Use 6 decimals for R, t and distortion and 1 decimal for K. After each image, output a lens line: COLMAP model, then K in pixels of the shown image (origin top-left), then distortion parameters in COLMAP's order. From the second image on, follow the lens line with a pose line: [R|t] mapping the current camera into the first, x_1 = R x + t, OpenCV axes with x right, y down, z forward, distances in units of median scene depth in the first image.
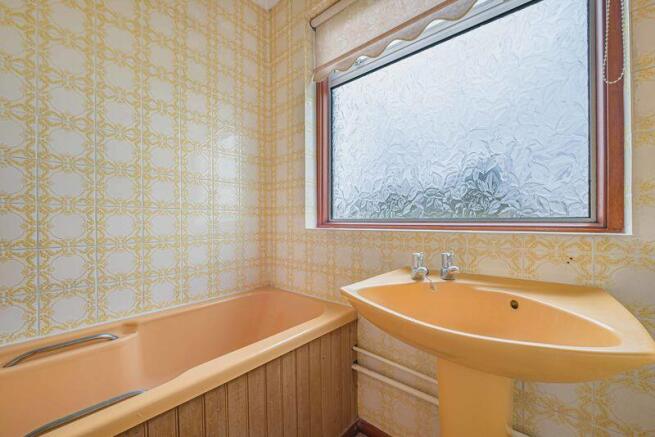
lens RADIAL K [[253.7, 0, 327.5], [0, 253.7, 218.5], [0, 0, 1]] dist [0.000901, -0.000050]
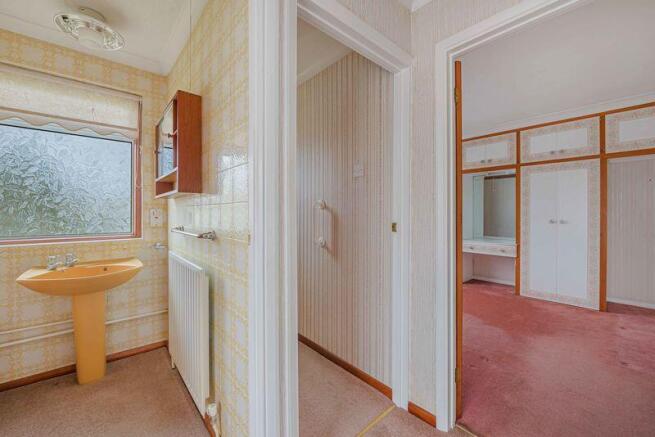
lens RADIAL K [[266.1, 0, 335.2], [0, 266.1, 214.9], [0, 0, 1]] dist [0.000958, -0.000510]
pose [[0.132814, -0.002042, 0.991139, -1.422297], [-0.004725, 0.999985, 0.002694, -0.204879], [-0.991130, -0.005041, 0.132803, -1.461514]]
